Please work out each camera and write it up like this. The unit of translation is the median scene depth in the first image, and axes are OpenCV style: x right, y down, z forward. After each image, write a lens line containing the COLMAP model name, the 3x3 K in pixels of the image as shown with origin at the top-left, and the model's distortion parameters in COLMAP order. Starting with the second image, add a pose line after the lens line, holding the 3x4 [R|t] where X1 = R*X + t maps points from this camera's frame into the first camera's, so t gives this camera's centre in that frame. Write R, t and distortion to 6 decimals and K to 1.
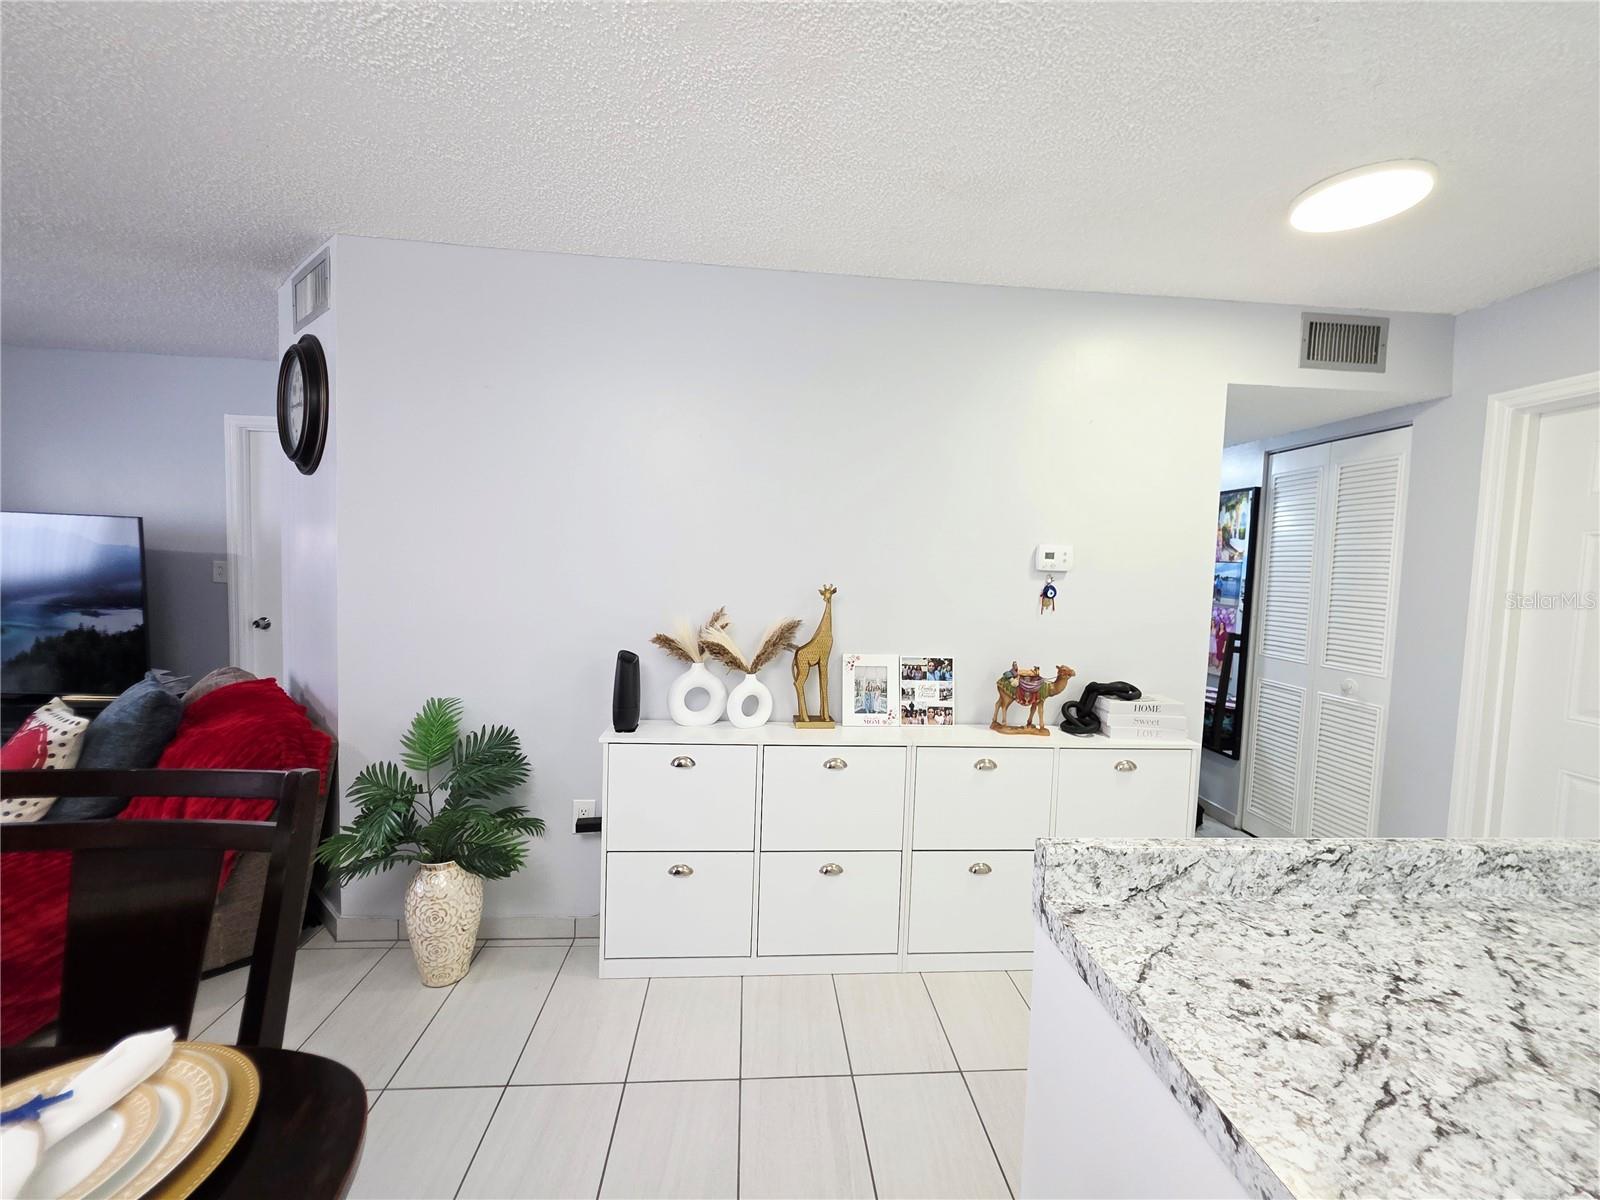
lens RADIAL K [[645.8, 0, 802.5], [0, 645.8, 600.4], [0, 0, 1]] dist [-0.000040, 0.000259]
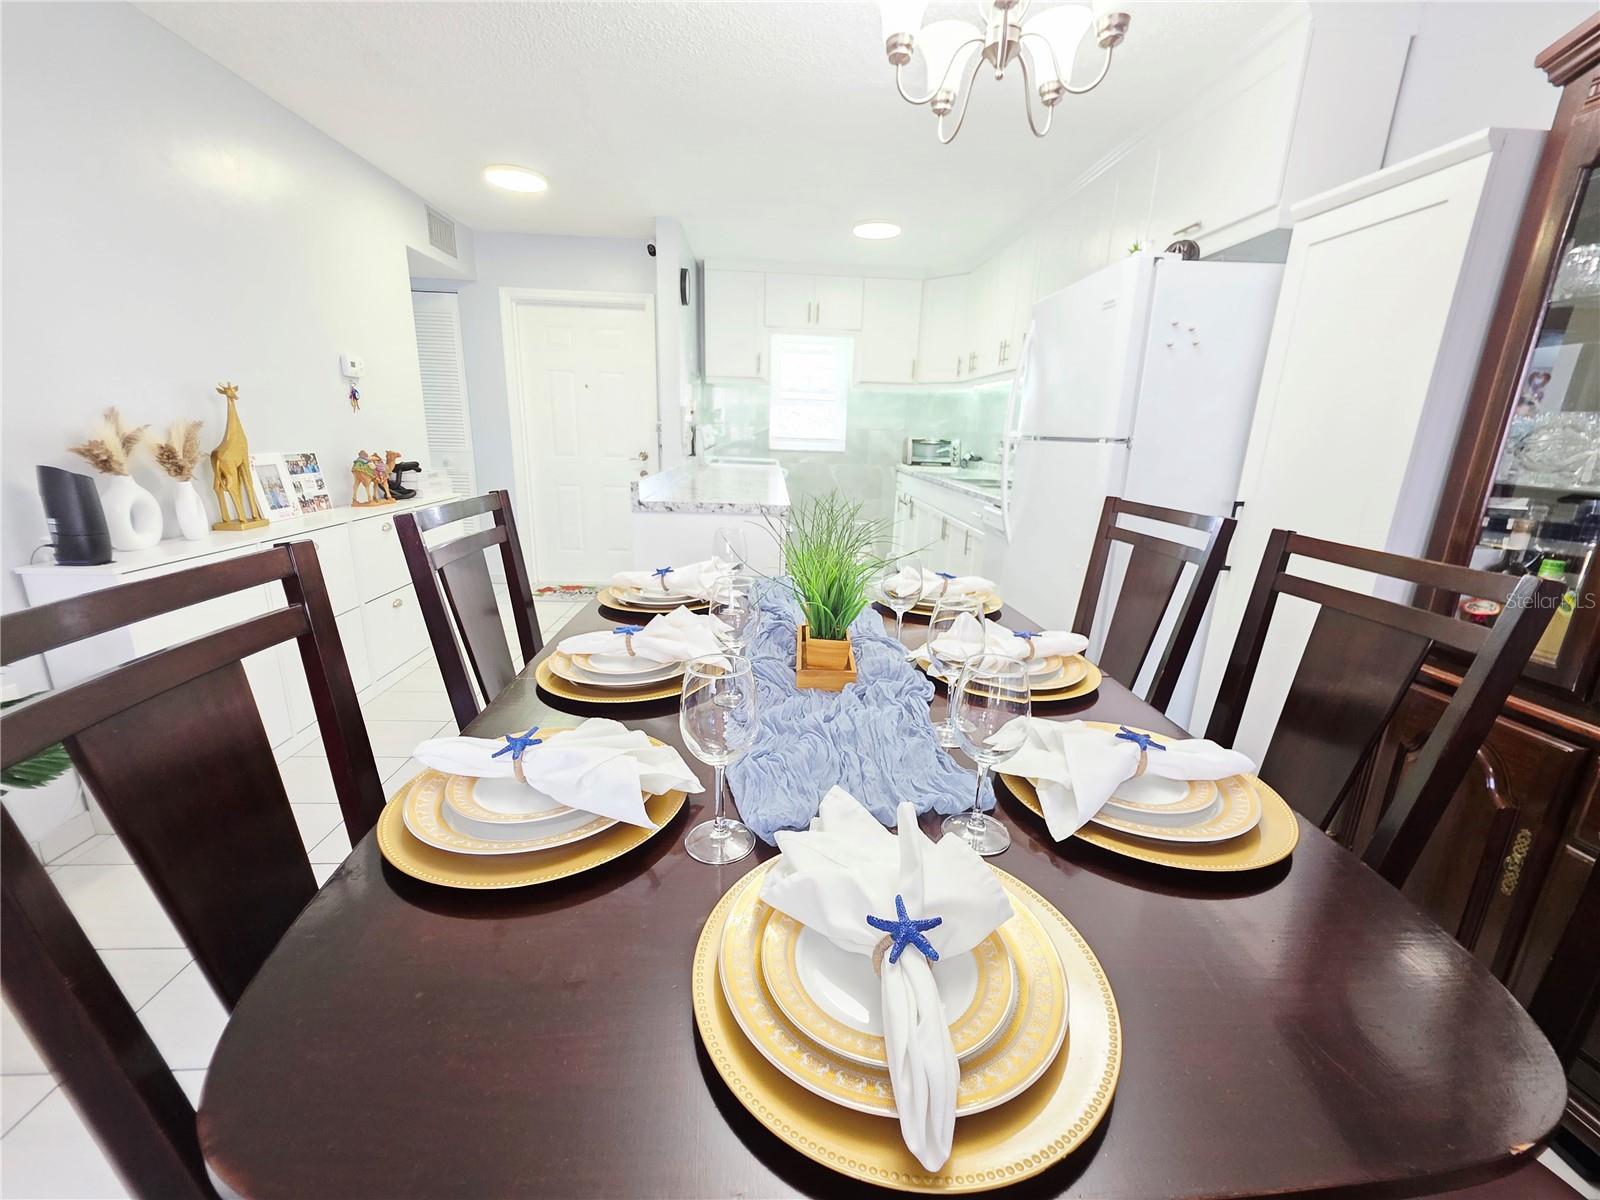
lens RADIAL K [[645.8, 0, 800.9], [0, 645.8, 602.8], [0, 0, 1]] dist [-0.000040, 0.000259]
pose [[0.024583, -0.293821, 0.955544, -0.993589], [0.030303, 0.955613, 0.293063, 0.035054], [-0.999238, 0.021751, 0.032395, 0.089765]]
